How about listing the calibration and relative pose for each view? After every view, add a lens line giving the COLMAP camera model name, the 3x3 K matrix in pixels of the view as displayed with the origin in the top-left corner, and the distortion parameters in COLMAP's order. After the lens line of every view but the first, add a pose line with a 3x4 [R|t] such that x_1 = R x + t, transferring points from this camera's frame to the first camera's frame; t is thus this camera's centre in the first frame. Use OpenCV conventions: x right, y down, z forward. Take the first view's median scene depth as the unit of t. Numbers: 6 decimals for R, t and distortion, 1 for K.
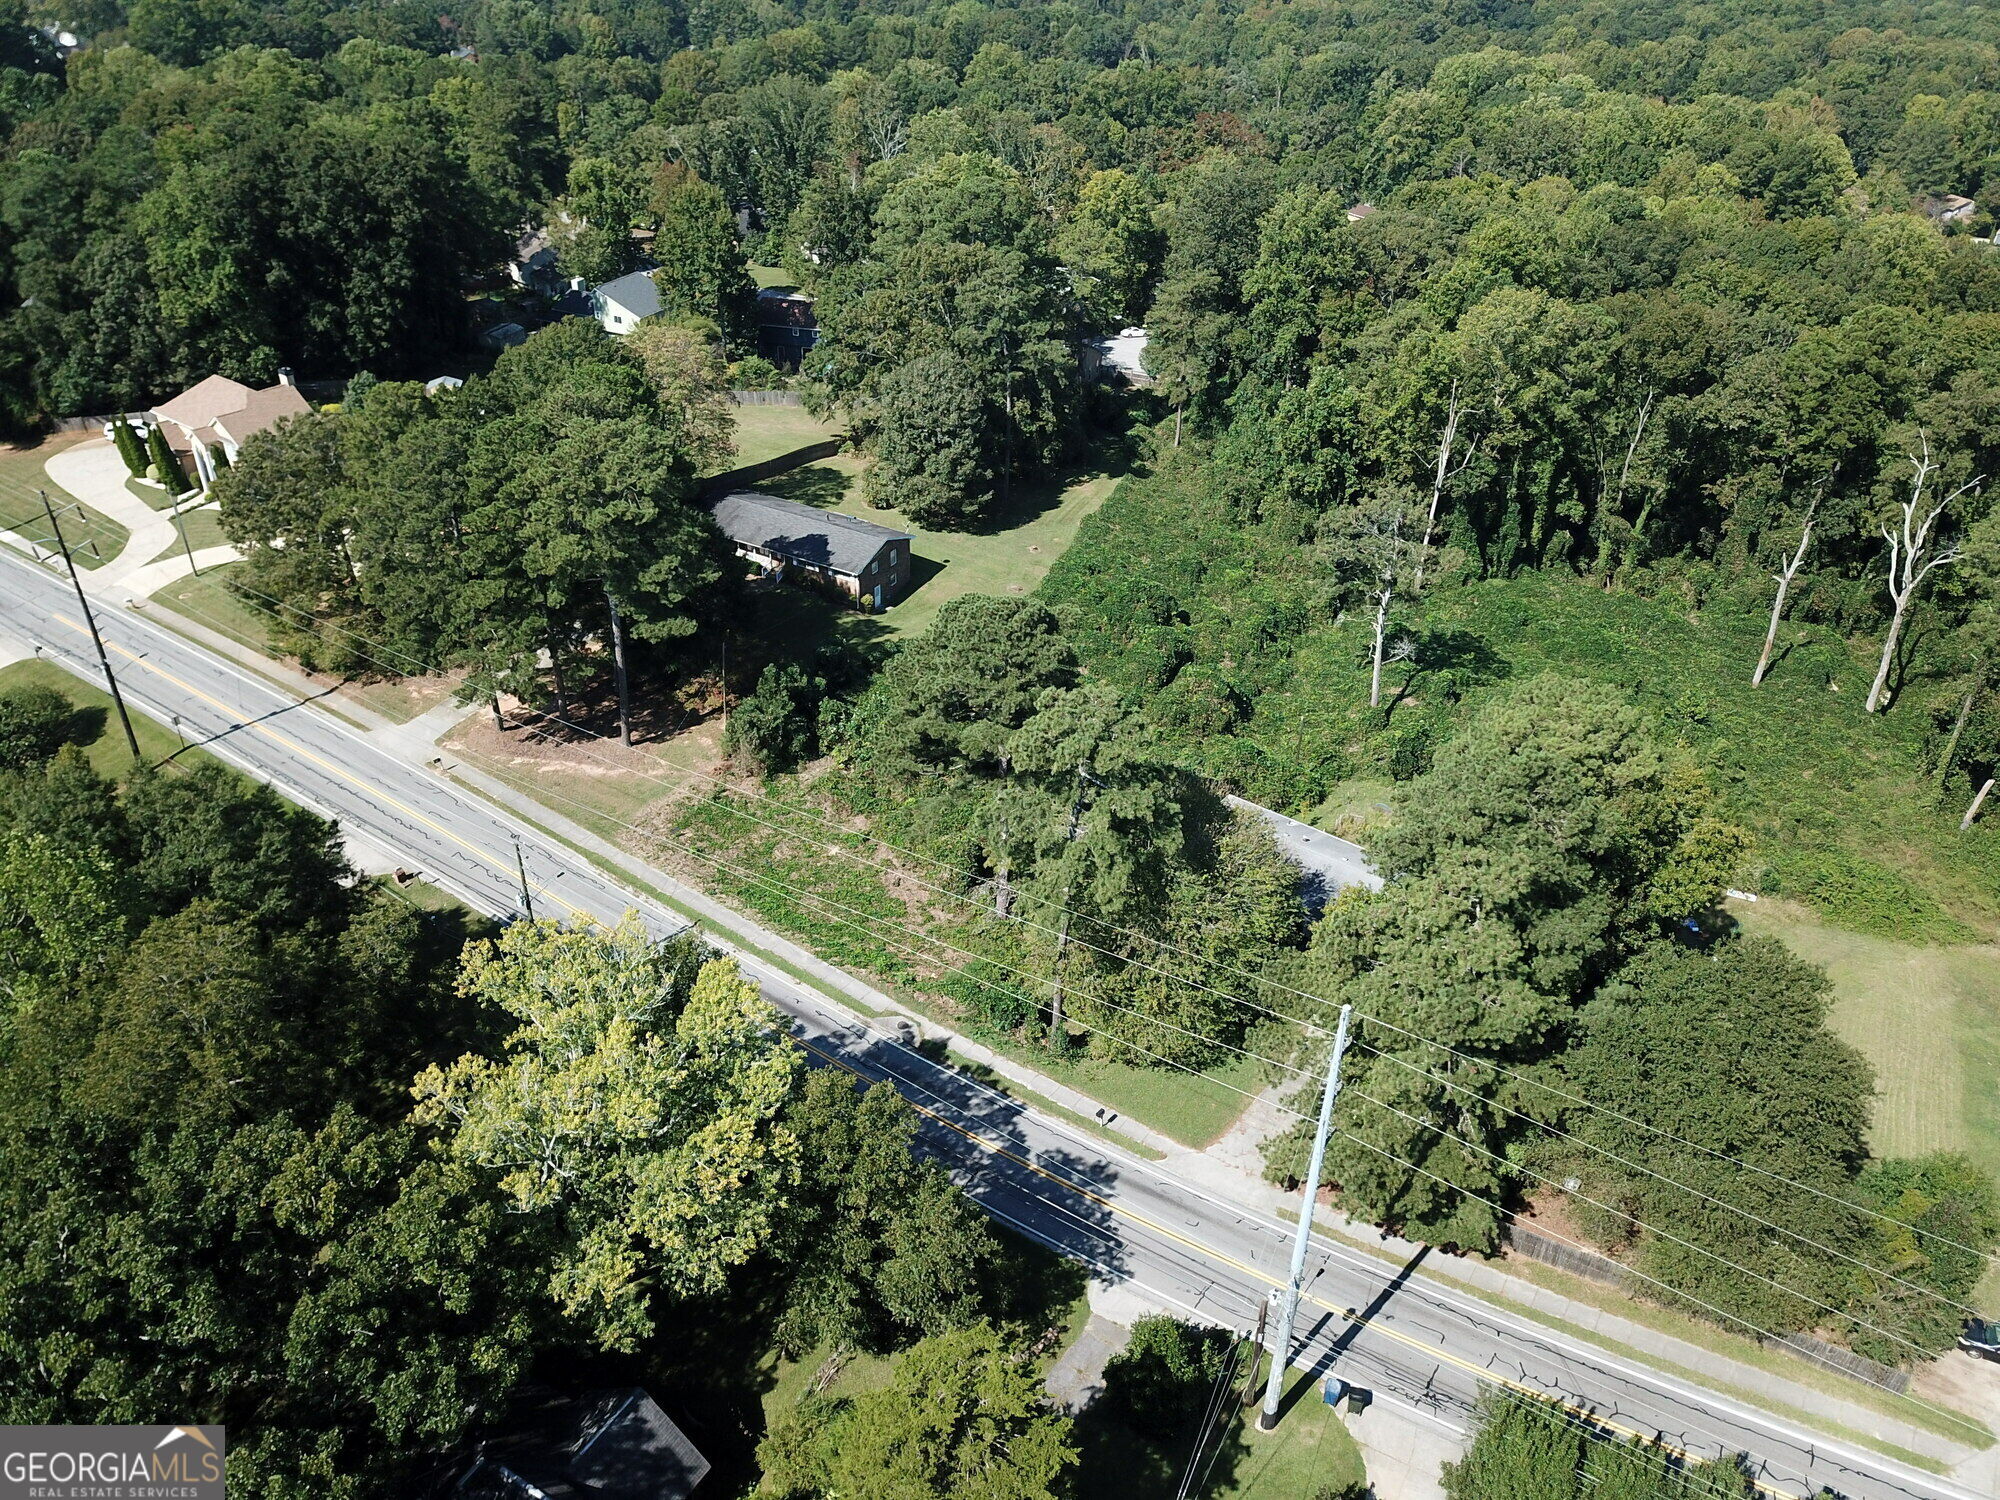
lens RADIAL K [[1526.1, 0, 1000.0], [0, 1526.1, 750.0], [0, 0, 1]] dist [0.016408, -0.012170]
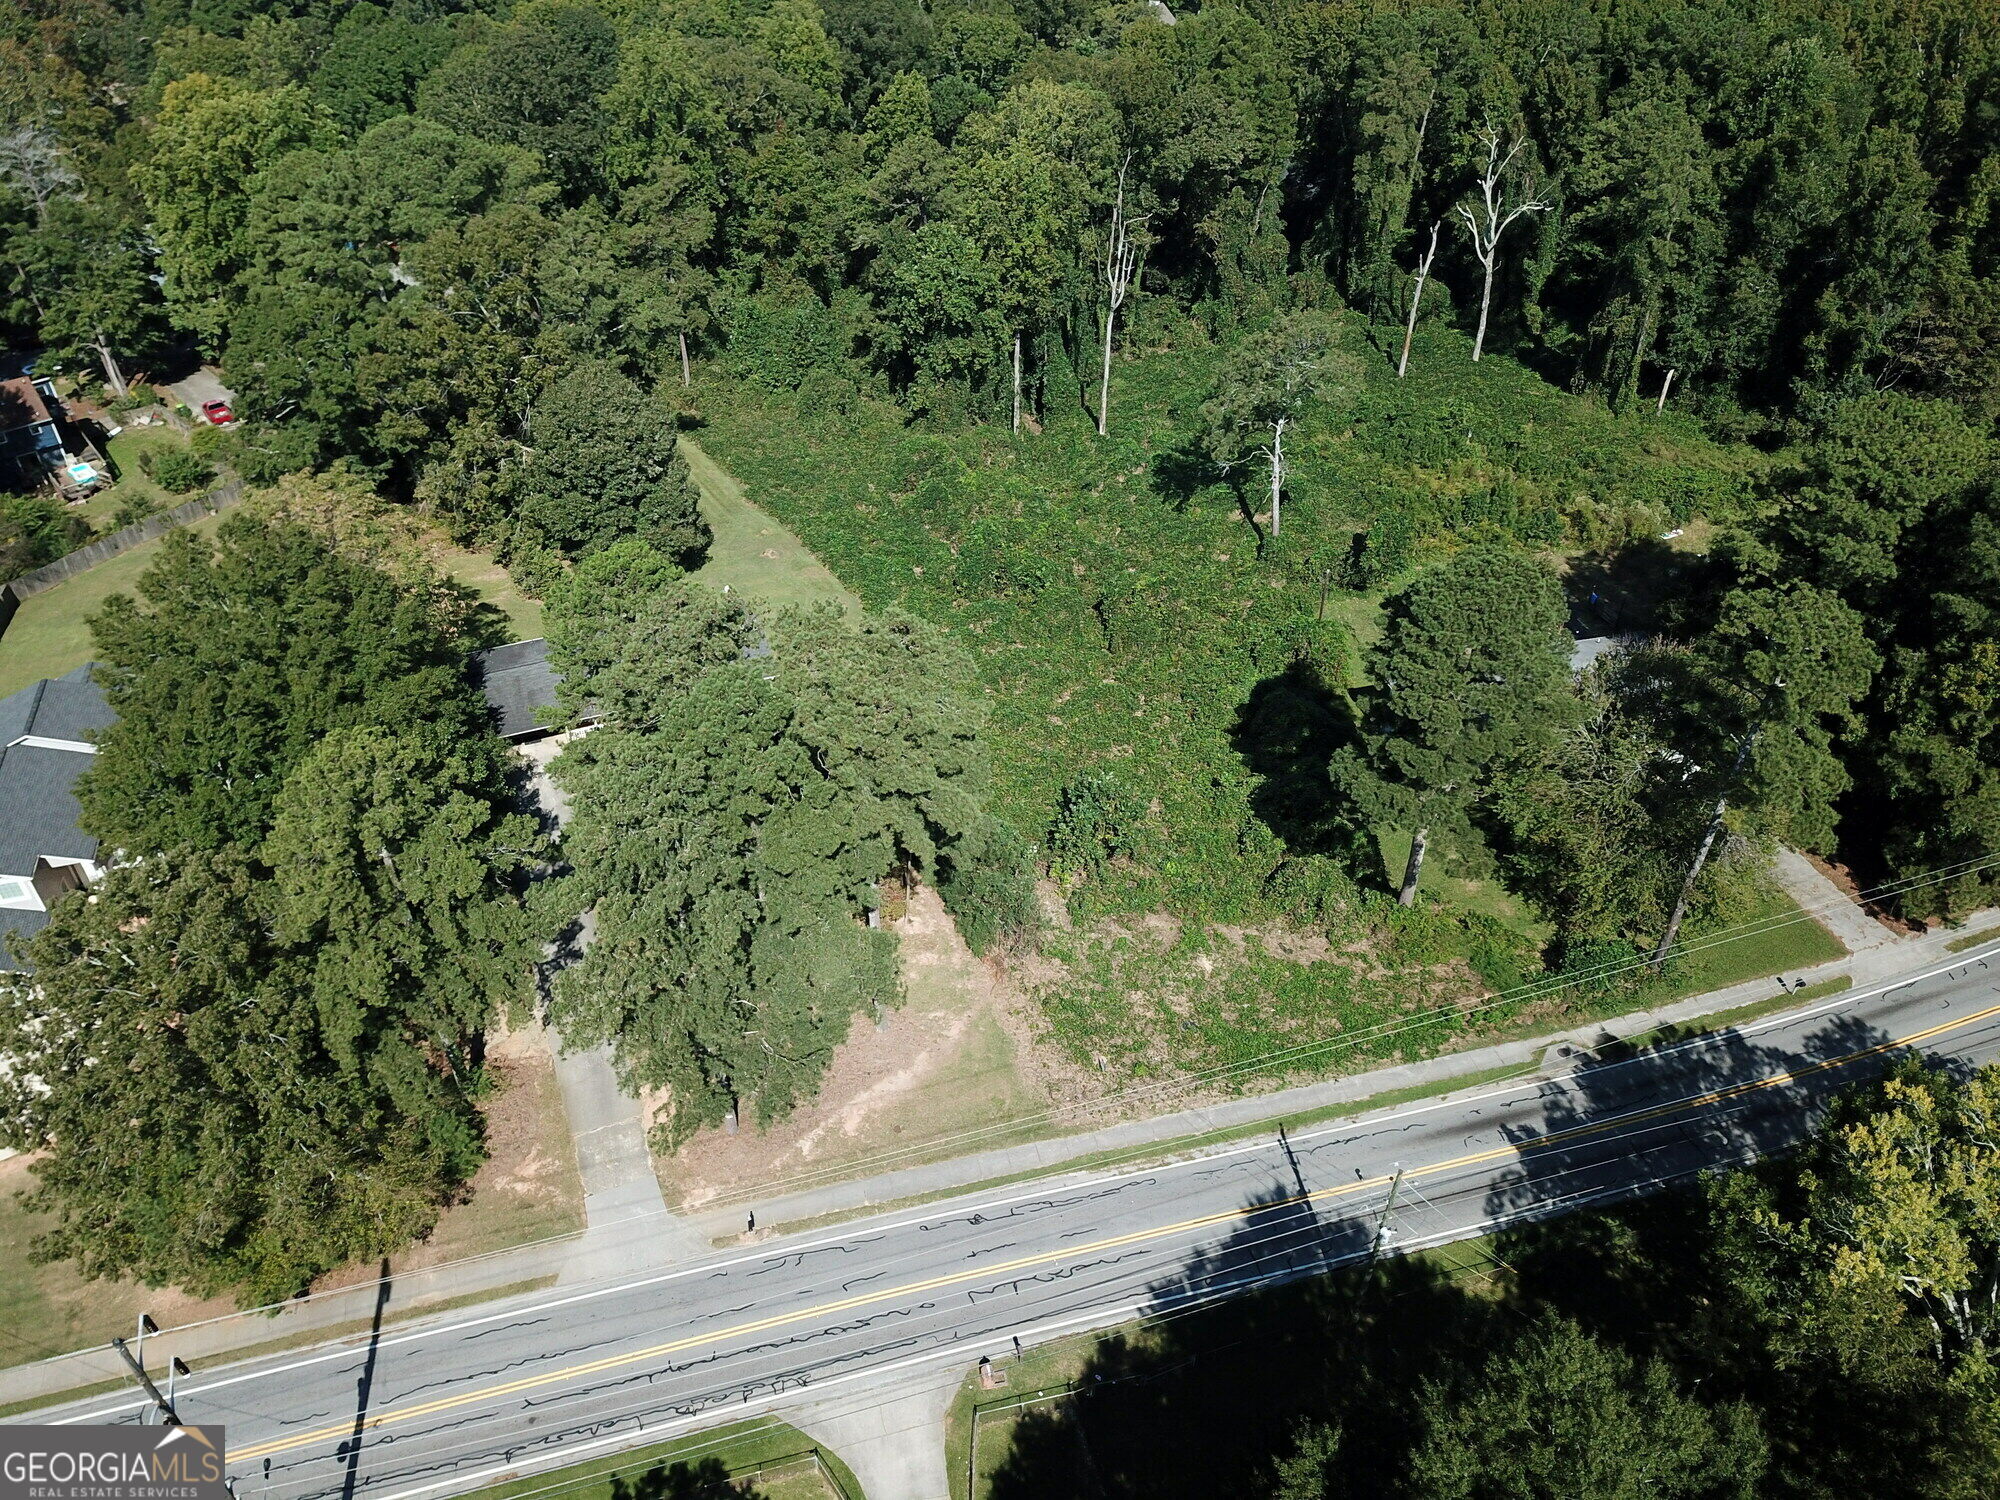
lens RADIAL K [[1521.9, 0, 1000.0], [0, 1521.9, 750.0], [0, 0, 1]] dist [0.005083, -0.003108]
pose [[0.617472, -0.509048, 0.599666, -0.481504], [0.422221, 0.857716, 0.293347, -0.251155], [-0.663671, 0.072058, 0.744546, 0.369662]]
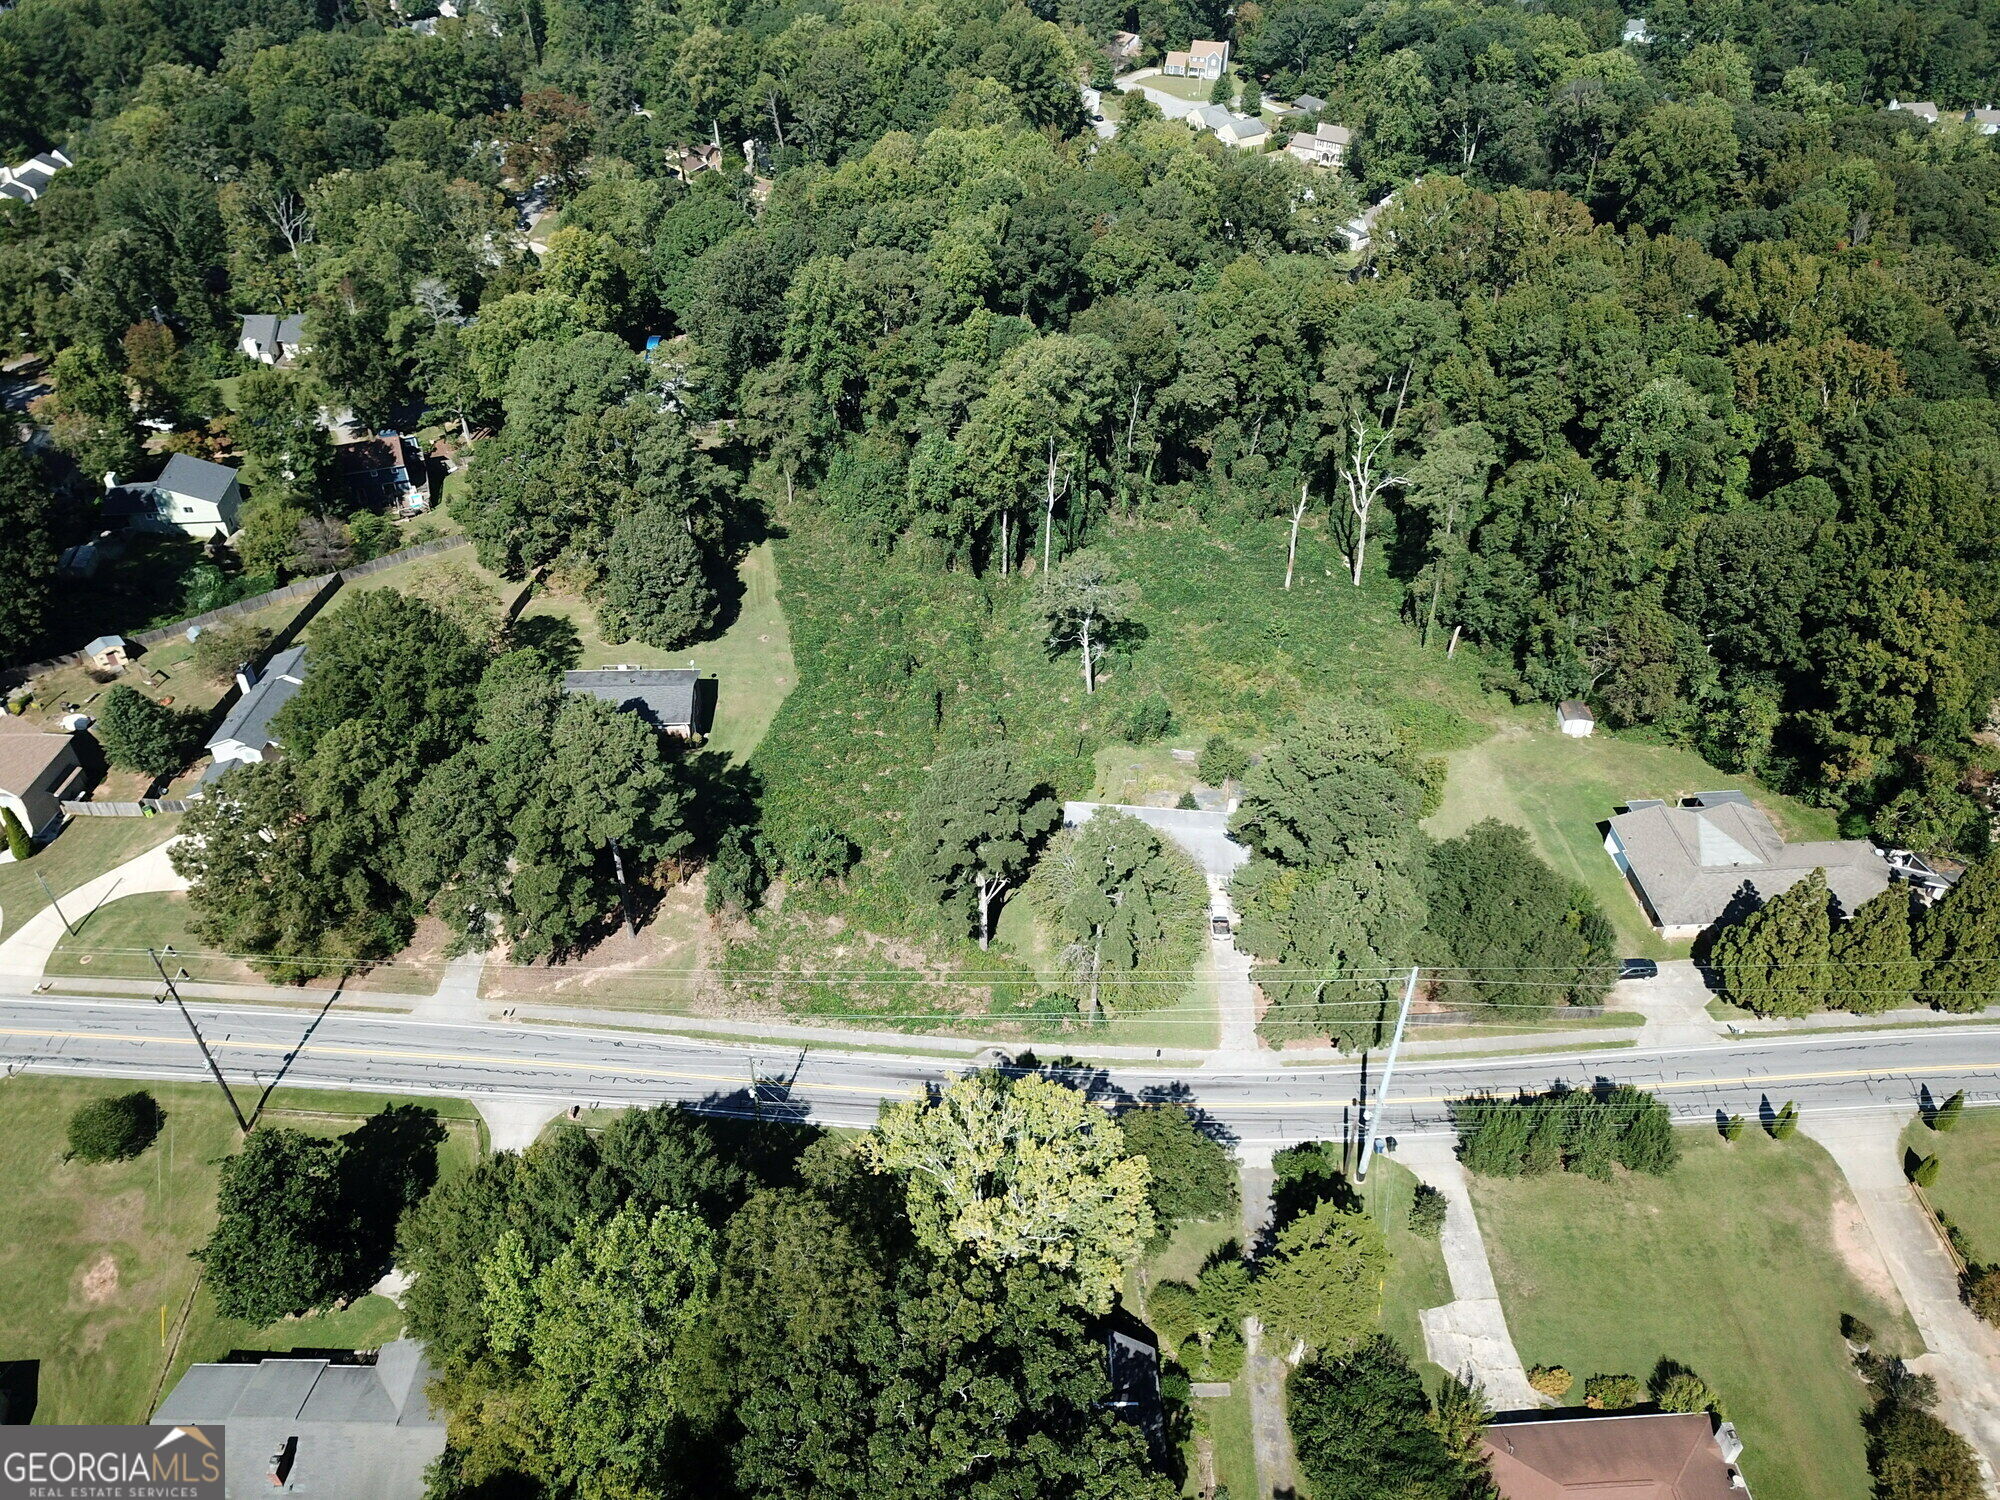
lens RADIAL K [[1526.1, 0, 1000.0], [0, 1526.1, 750.0], [0, 0, 1]] dist [0.016408, -0.012170]
pose [[0.852139, -0.348421, 0.390463, -0.359483], [0.293764, 0.935967, 0.194084, -0.254101], [-0.433083, -0.050682, 0.899928, -0.204323]]
